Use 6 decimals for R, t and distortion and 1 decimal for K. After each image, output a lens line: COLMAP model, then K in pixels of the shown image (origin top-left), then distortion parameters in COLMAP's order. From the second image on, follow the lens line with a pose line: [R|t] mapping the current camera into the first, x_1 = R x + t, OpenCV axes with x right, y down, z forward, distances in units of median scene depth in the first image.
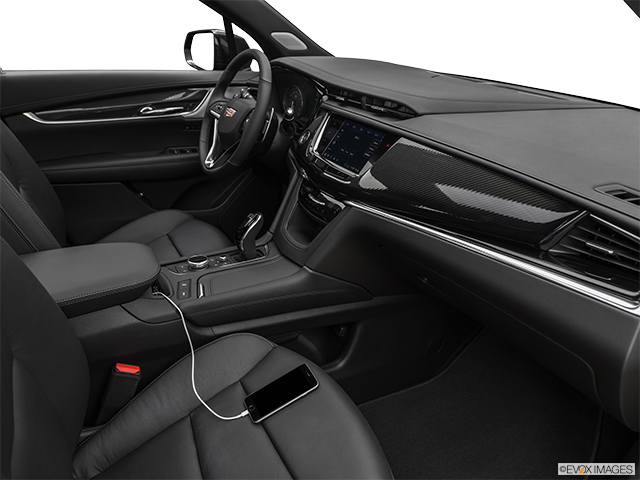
lens RADIAL K [[483.6, 0, 320.0], [0, 483.6, 240.0], [0, 0, 1]] dist [-0.007273, 0.003084]
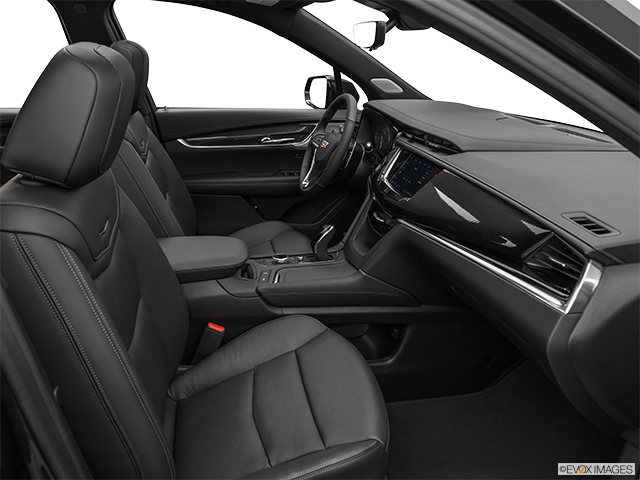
lens RADIAL K [[483.6, 0, 320.0], [0, 483.6, 240.0], [0, 0, 1]] dist [-0.007273, 0.003084]
pose [[0.960013, 0.086649, -0.266210, 0.171024], [-0.103193, 0.993465, -0.048773, 0.045065], [0.260244, 0.074294, 0.962680, -0.191411]]
